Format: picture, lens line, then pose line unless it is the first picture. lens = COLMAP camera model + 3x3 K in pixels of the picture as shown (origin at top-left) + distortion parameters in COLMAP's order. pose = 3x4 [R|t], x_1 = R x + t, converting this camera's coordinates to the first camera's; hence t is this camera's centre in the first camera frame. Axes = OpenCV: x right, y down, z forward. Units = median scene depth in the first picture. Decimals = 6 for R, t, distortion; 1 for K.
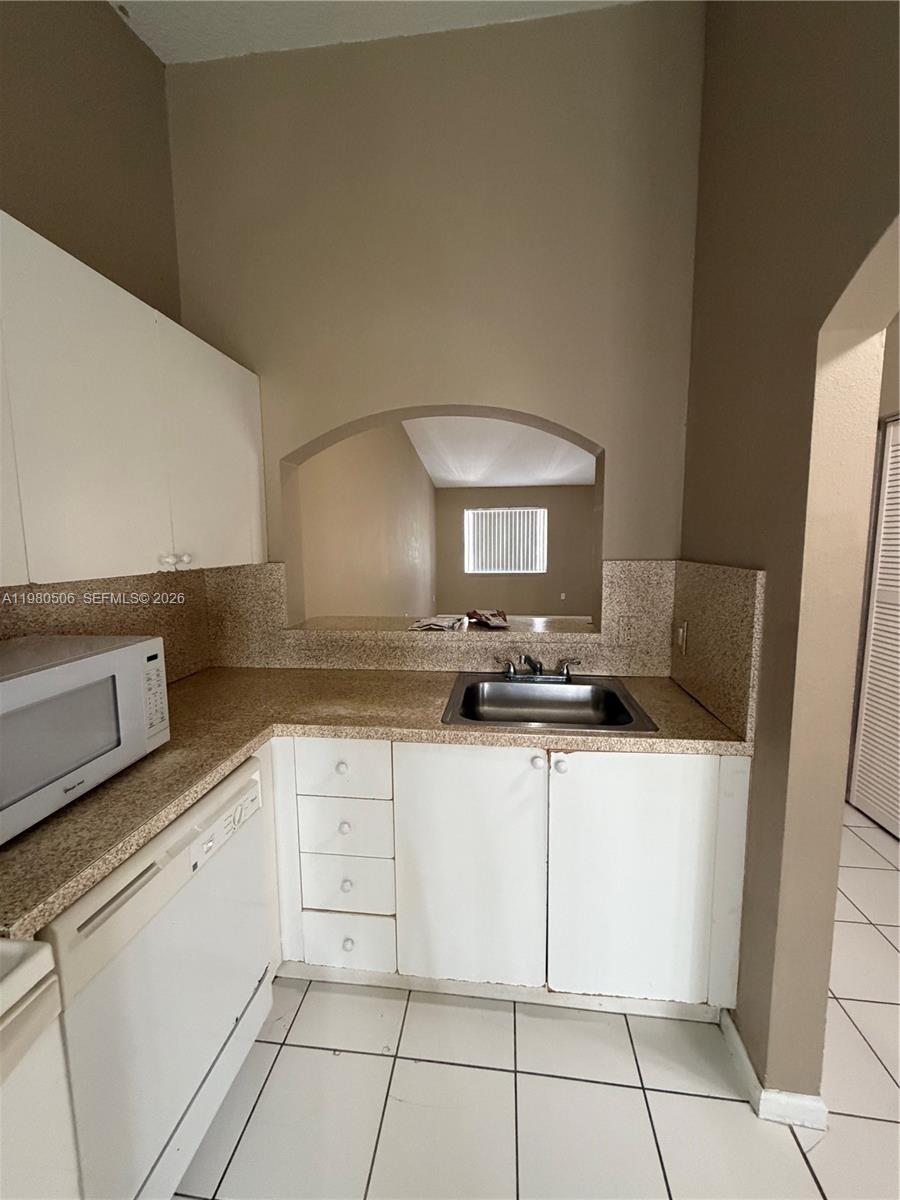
lens RADIAL K [[482.6, 0, 450.0], [0, 482.6, 598.0], [0, 0, 1]] dist [0.000652, 0.000083]
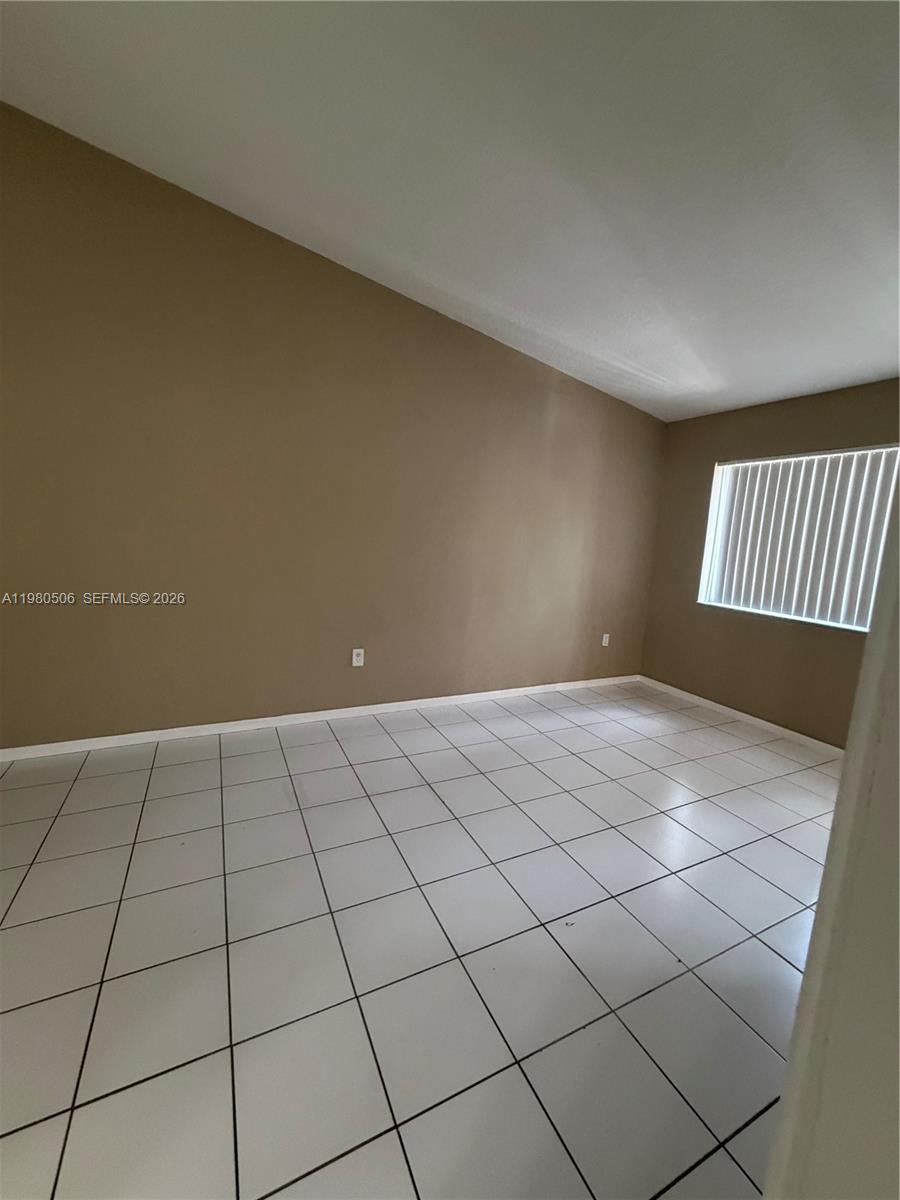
lens RADIAL K [[482.6, 0, 457.4], [0, 482.6, 603.1], [0, 0, 1]] dist [0.000652, 0.000083]
pose [[0.556073, 0.170364, -0.813486, 0.326595], [-0.164491, 0.981965, 0.093206, -0.066113], [0.814693, 0.081982, 0.574068, 0.635074]]
